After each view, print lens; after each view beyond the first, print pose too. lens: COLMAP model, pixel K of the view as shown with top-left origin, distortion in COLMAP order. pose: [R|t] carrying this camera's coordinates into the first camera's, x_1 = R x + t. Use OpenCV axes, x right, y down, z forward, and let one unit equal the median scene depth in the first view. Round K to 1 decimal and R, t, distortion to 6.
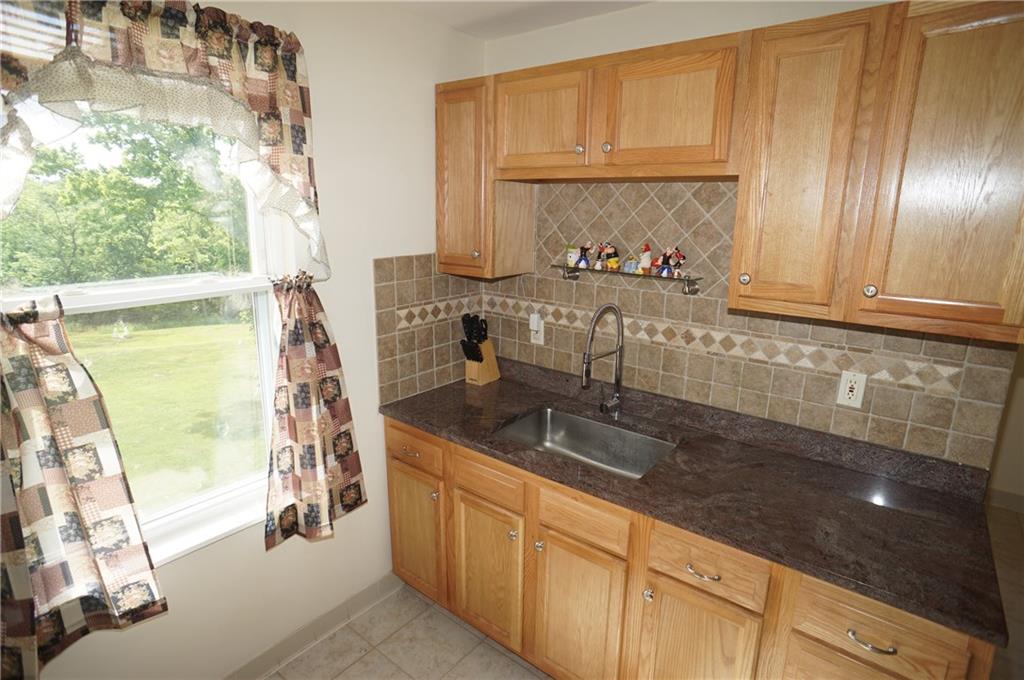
lens RADIAL K [[543.4, 0, 506.4], [0, 543.4, 332.8], [0, 0, 1]] dist [-0.048752, 0.040879]
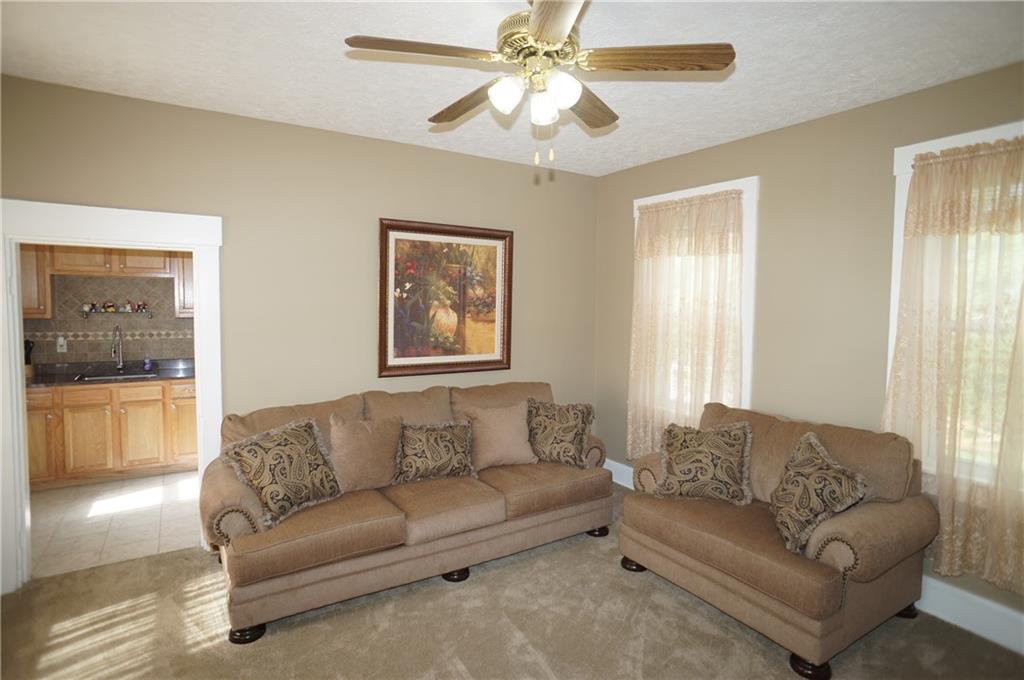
lens RADIAL K [[543.4, 0, 506.4], [0, 543.4, 332.8], [0, 0, 1]] dist [-0.048752, 0.040879]
pose [[0.337848, -0.067943, 0.938745, -1.463202], [0.205071, 0.978743, -0.002966, 0.344224], [-0.918588, 0.193511, 0.344600, -1.433963]]
